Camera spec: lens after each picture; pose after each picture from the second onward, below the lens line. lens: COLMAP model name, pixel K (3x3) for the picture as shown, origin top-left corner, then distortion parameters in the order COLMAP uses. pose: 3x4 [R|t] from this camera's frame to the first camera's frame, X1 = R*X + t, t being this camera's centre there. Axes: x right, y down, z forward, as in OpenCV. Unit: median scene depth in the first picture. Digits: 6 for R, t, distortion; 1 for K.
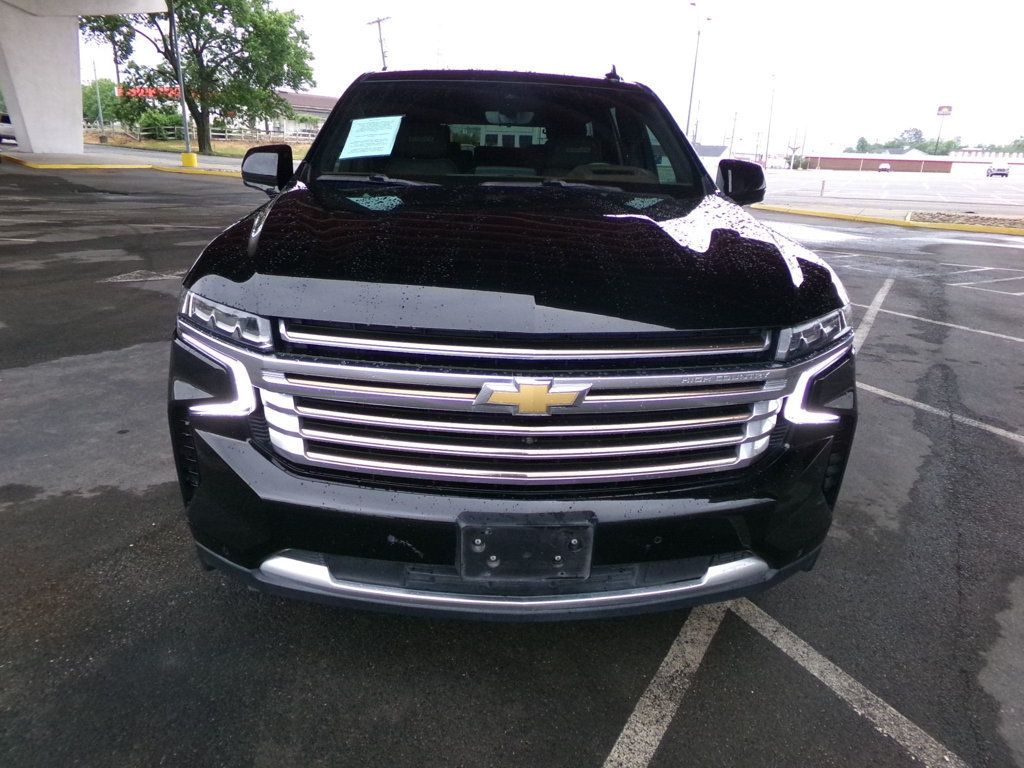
lens RADIAL K [[714.5, 0, 507.1], [0, 714.5, 383.4], [0, 0, 1]] dist [0.022610, 0.000387]
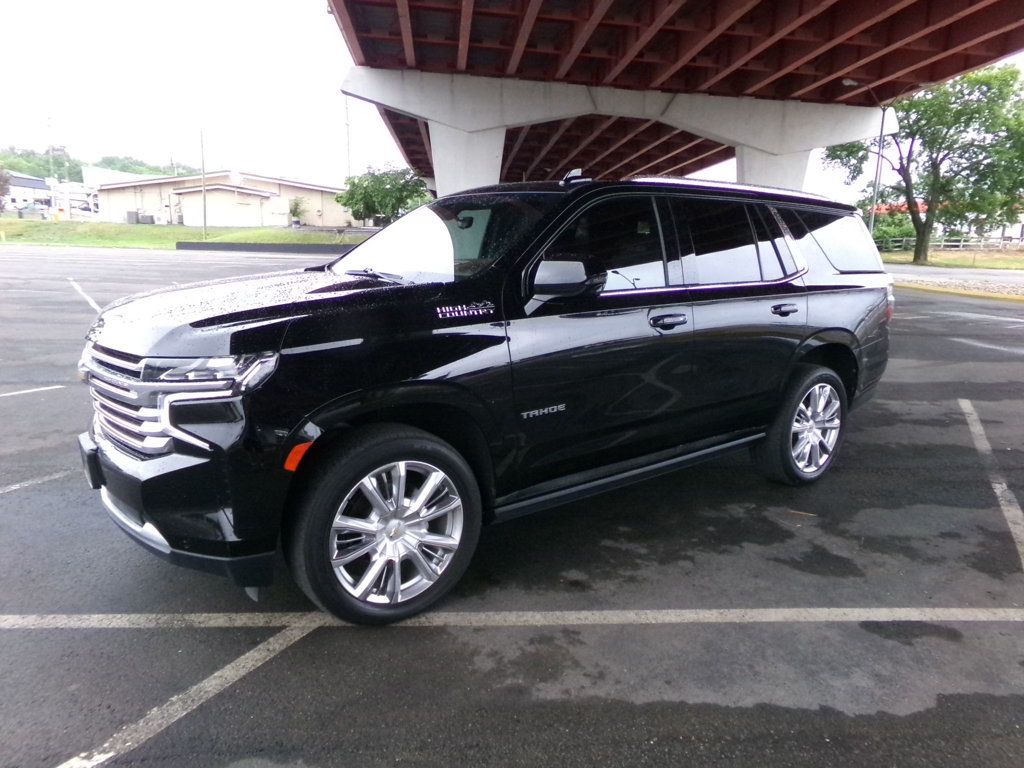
lens RADIAL K [[714.5, 0, 507.1], [0, 714.5, 383.4], [0, 0, 1]] dist [0.022610, 0.000387]
pose [[0.531443, 0.137949, -0.835786, 0.129607], [-0.259076, 0.965842, -0.005321, -0.013601], [0.806504, 0.219360, 0.549029, 0.052053]]
